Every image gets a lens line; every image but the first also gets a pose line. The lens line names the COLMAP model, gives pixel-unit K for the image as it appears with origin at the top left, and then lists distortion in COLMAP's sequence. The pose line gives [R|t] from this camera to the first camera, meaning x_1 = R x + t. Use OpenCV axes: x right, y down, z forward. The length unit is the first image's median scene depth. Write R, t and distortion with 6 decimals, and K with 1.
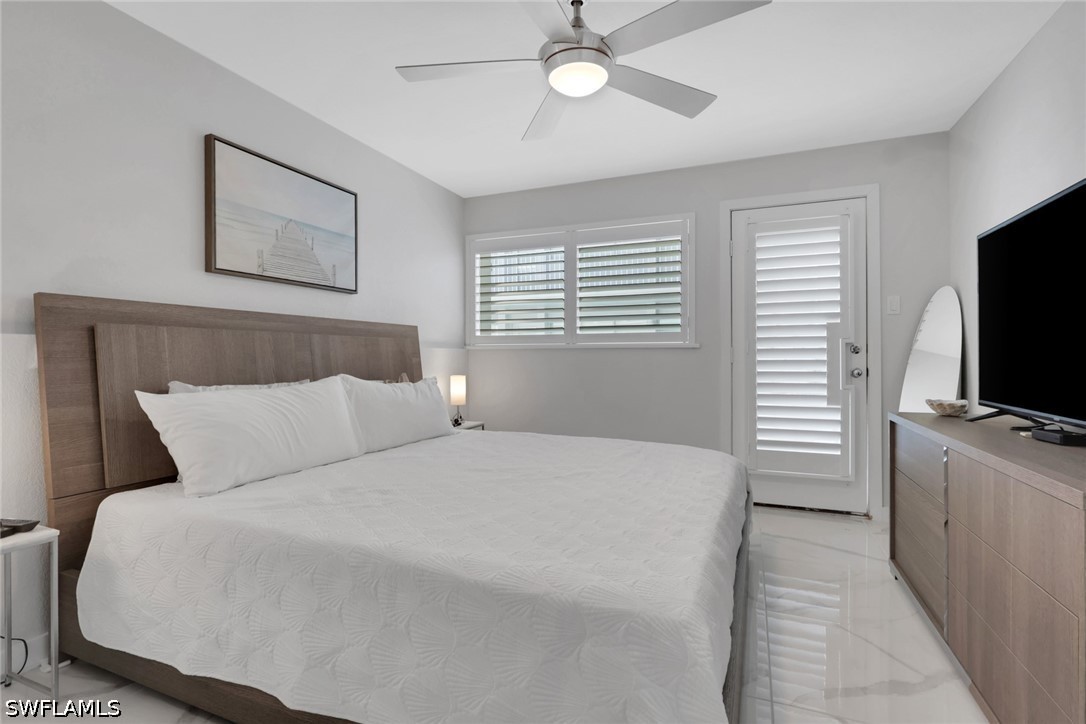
lens RADIAL K [[511.9, 0, 552.0], [0, 511.9, 365.2], [0, 0, 1]] dist [-0.000990, -0.000476]
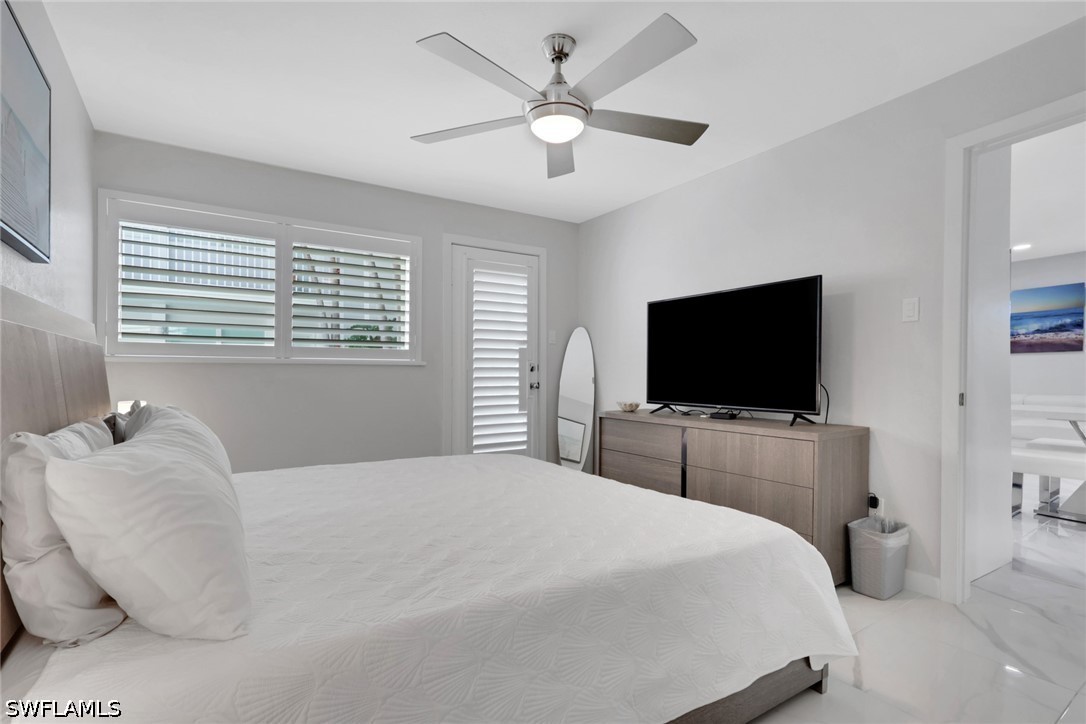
lens RADIAL K [[517.8, 0, 542.7], [0, 517.8, 384.0], [0, 0, 1]] dist [-0.001520, -0.000484]
pose [[0.574841, -0.013955, 0.818146, -0.524221], [0.011508, 0.999894, 0.008969, -0.002429], [-0.818184, 0.004260, 0.574941, 0.211291]]
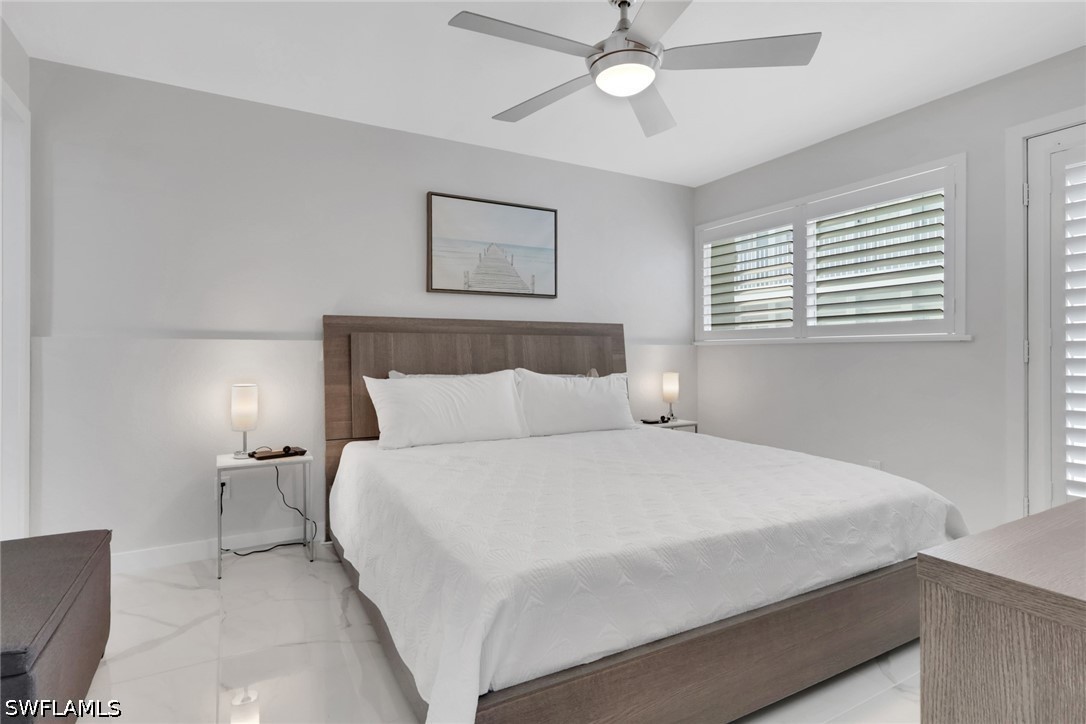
lens RADIAL K [[550.1, 0, 543.0], [0, 550.1, 362.0], [0, 0, 1]] dist [-0.000013, -0.000053]
pose [[0.777803, 0.009514, -0.628436, 0.353258], [-0.009316, 0.999950, 0.003608, -0.001619], [0.628439, 0.003049, 0.777853, 0.031540]]
